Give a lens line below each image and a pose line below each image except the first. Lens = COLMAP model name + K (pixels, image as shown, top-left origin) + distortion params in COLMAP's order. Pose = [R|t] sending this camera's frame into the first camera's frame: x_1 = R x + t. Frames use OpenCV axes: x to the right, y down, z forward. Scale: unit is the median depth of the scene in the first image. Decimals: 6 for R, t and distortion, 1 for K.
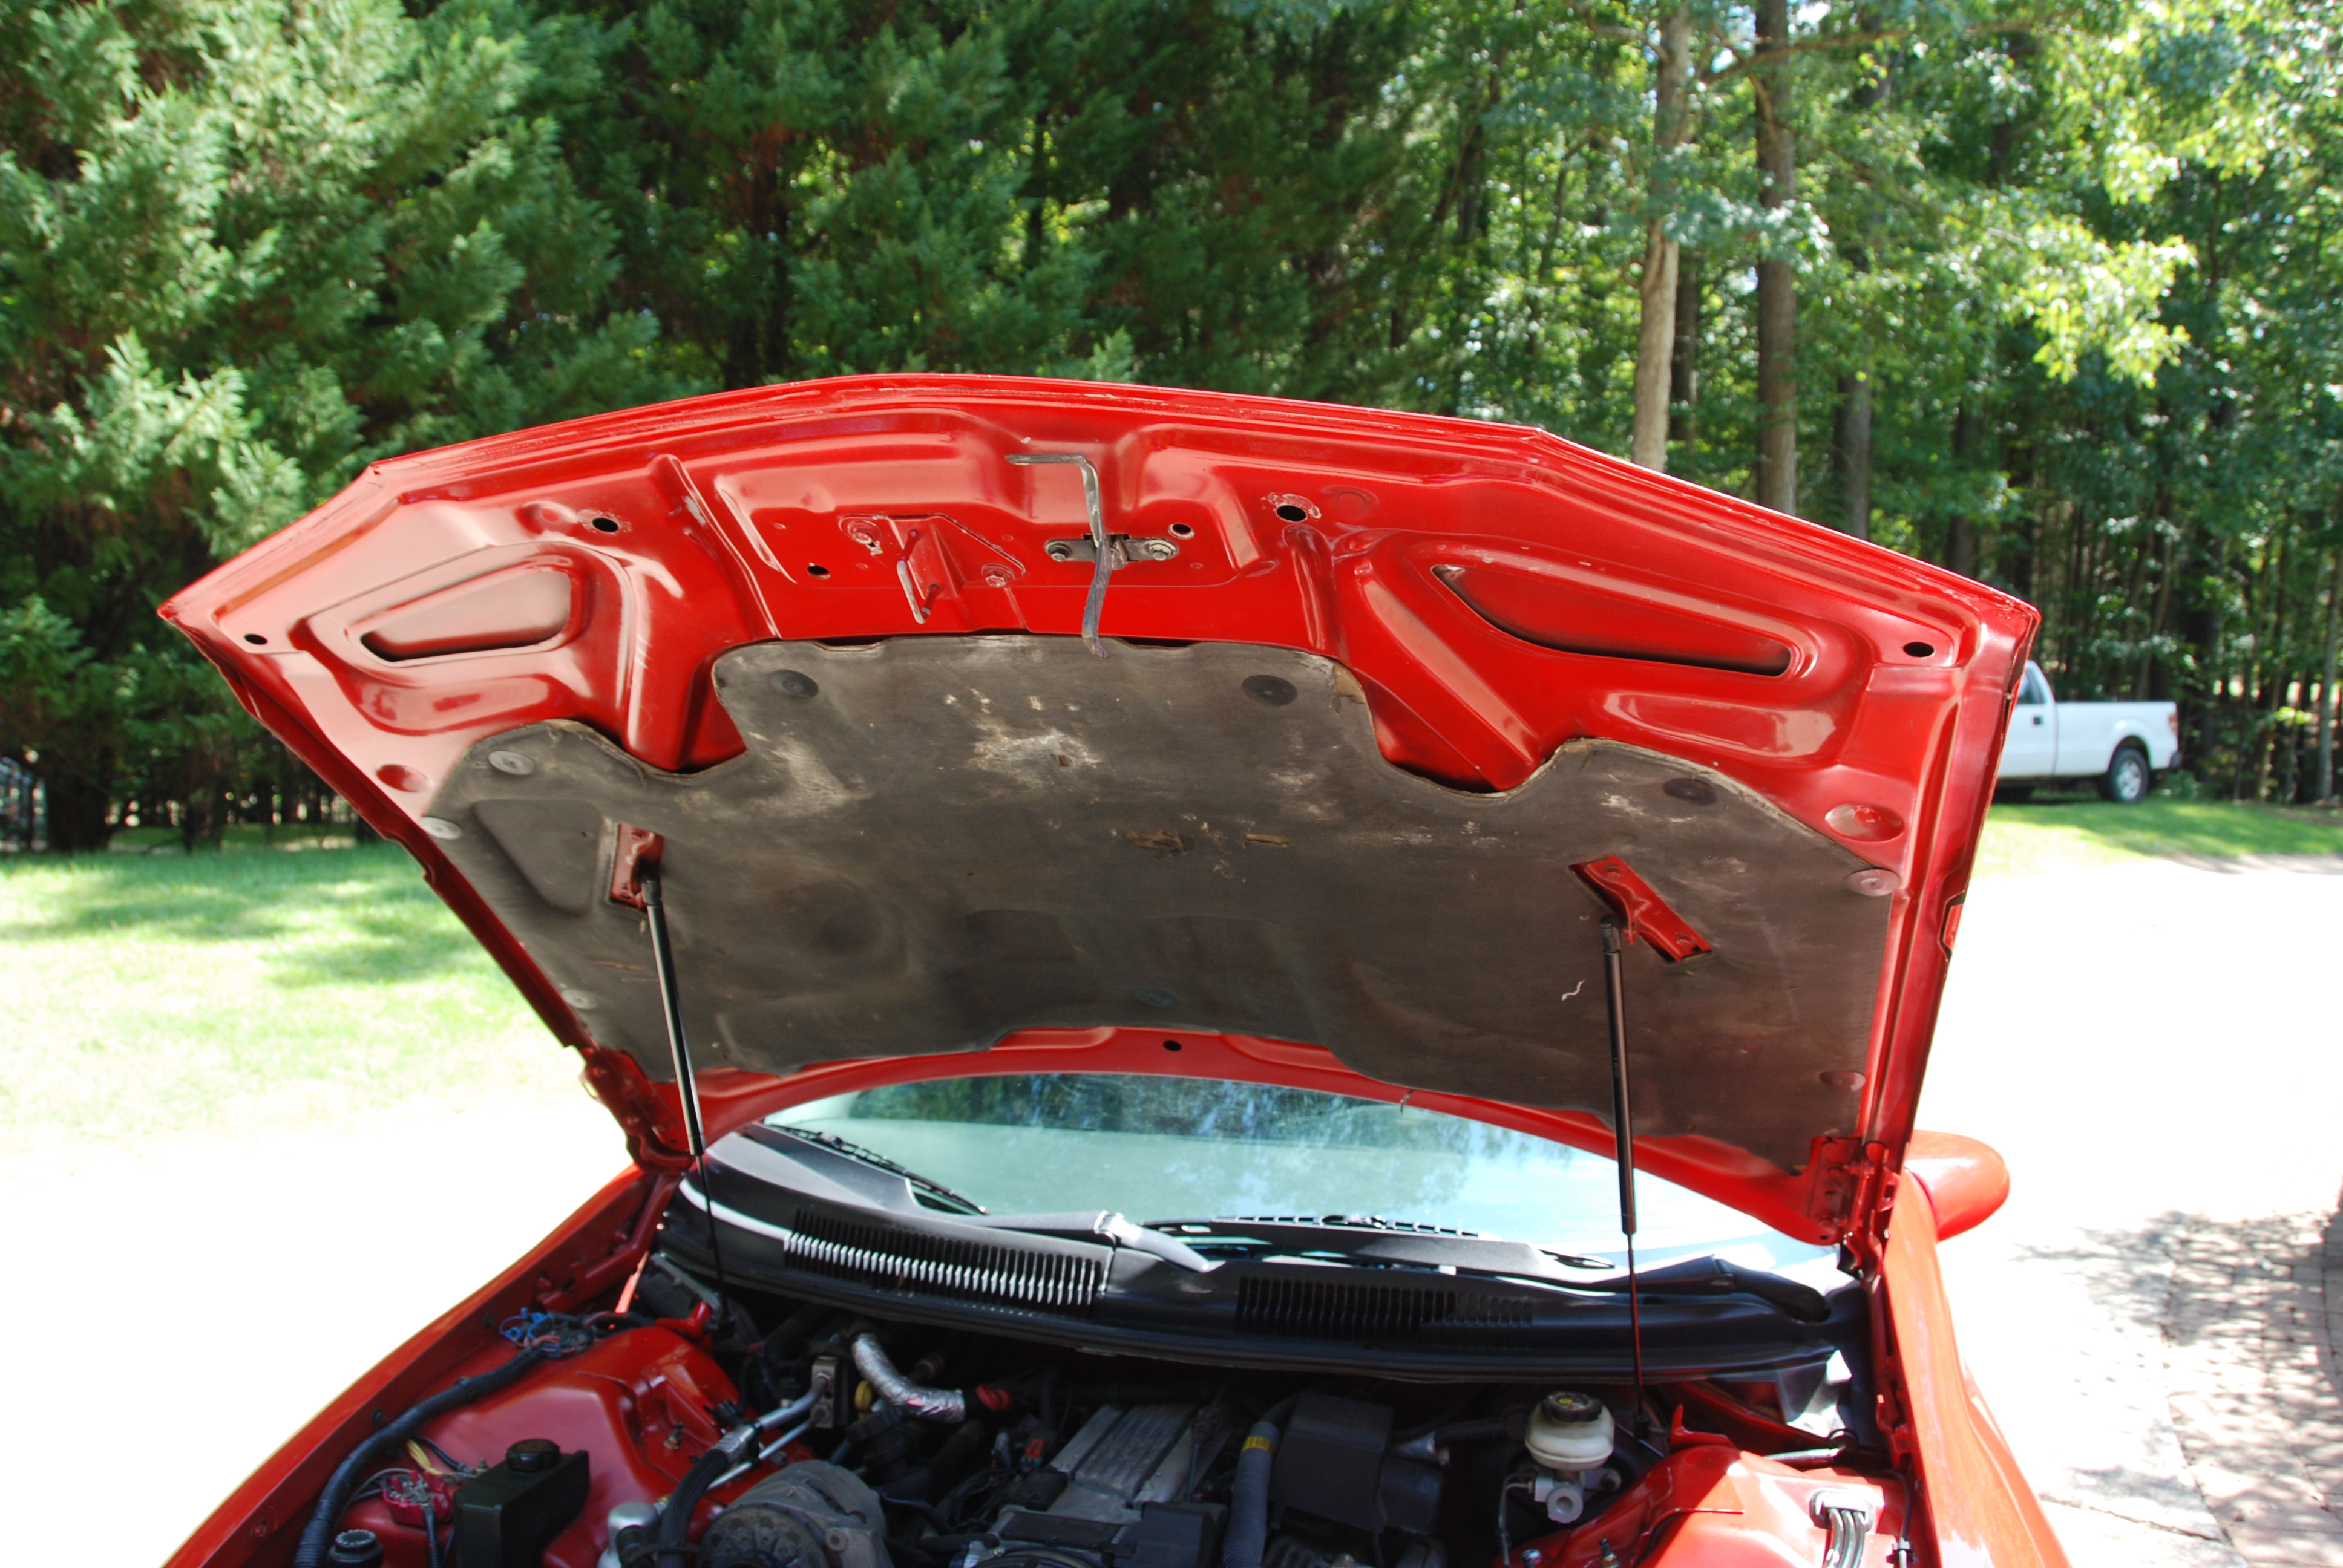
lens RADIAL K [[1826.8, 0, 1196.2], [0, 1826.8, 809.1], [0, 0, 1]] dist [-0.162891, 0.116844]
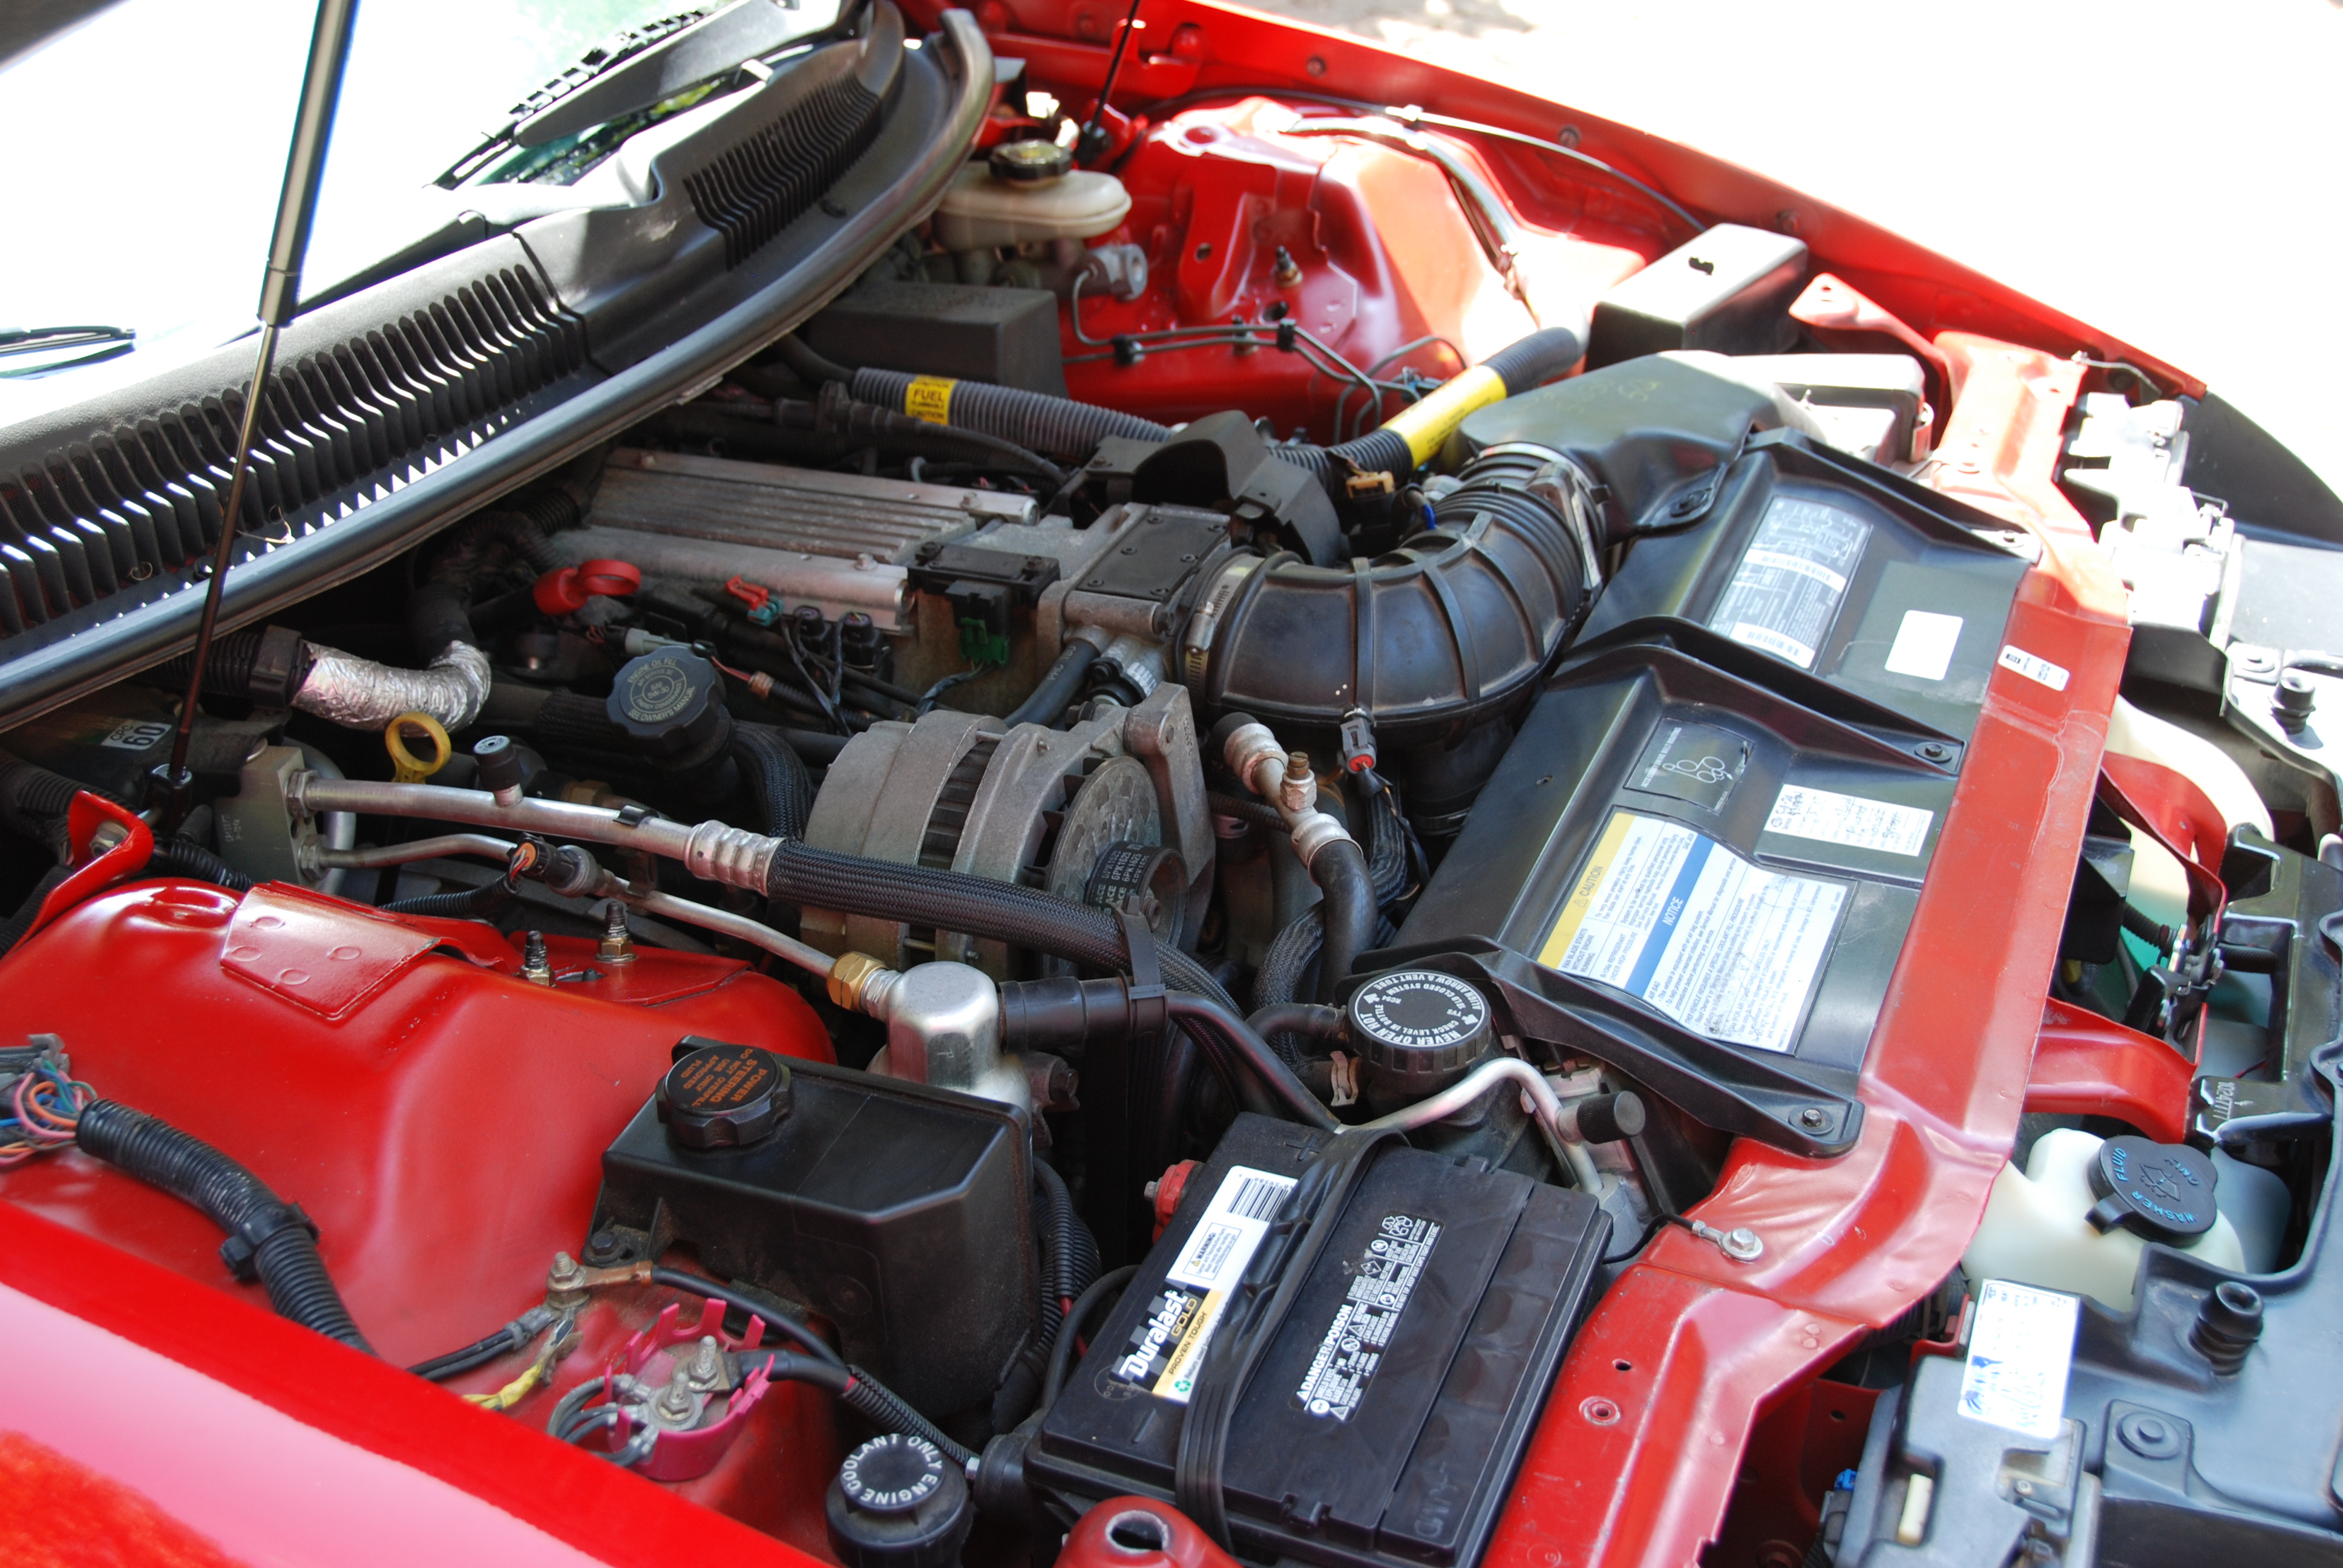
lens RADIAL K [[2617.2, 0, 1174.9], [0, 2617.2, 829.6], [0, 0, 1]] dist [0.001888, 0.001165]
pose [[0.131234, -0.537631, 0.832905, -0.786830], [0.065236, 0.843033, 0.533890, 0.008002], [-0.989203, -0.015729, 0.145708, 0.782960]]
